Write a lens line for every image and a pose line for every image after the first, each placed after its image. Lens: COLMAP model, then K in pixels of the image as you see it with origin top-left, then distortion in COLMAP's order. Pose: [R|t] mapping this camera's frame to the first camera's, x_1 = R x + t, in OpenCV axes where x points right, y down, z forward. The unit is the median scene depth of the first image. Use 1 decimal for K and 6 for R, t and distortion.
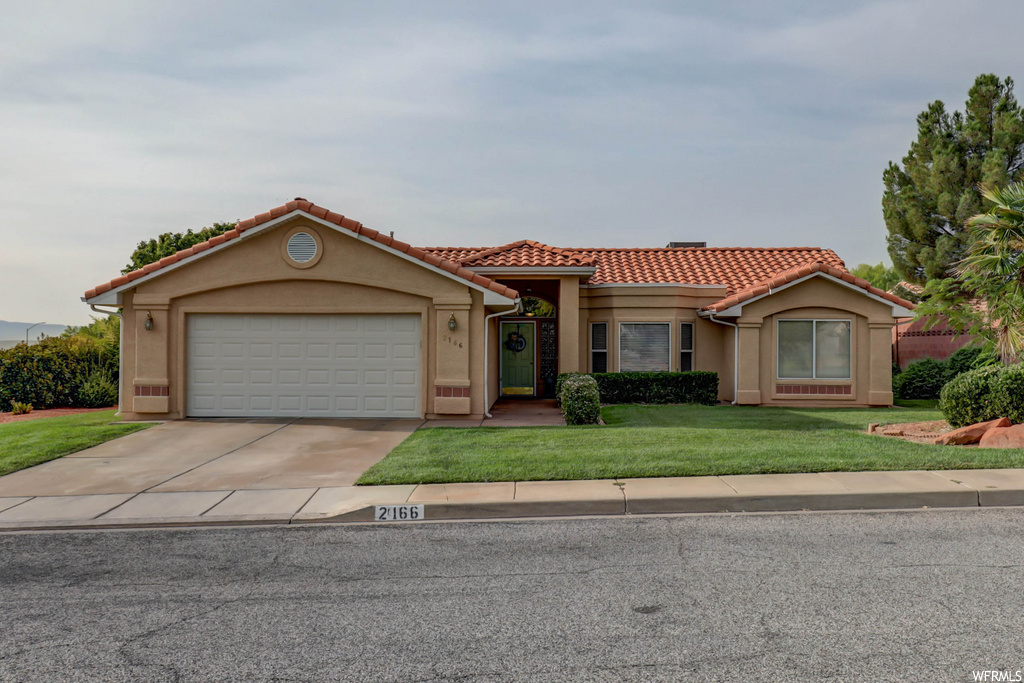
lens RADIAL K [[930.2, 0, 511.8], [0, 930.2, 343.2], [0, 0, 1]] dist [0.019057, 0.003199]
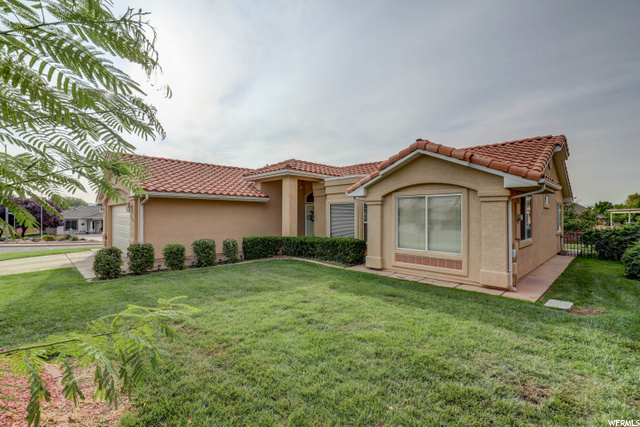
lens RADIAL K [[295.0, 0, 318.0], [0, 295.0, 216.5], [0, 0, 1]] dist [-0.016166, 0.003114]
pose [[0.700898, 0.000968, -0.713261, 0.480574], [-0.001776, 0.999998, -0.000389, -0.001209], [0.713259, 0.001539, 0.700899, 0.679012]]
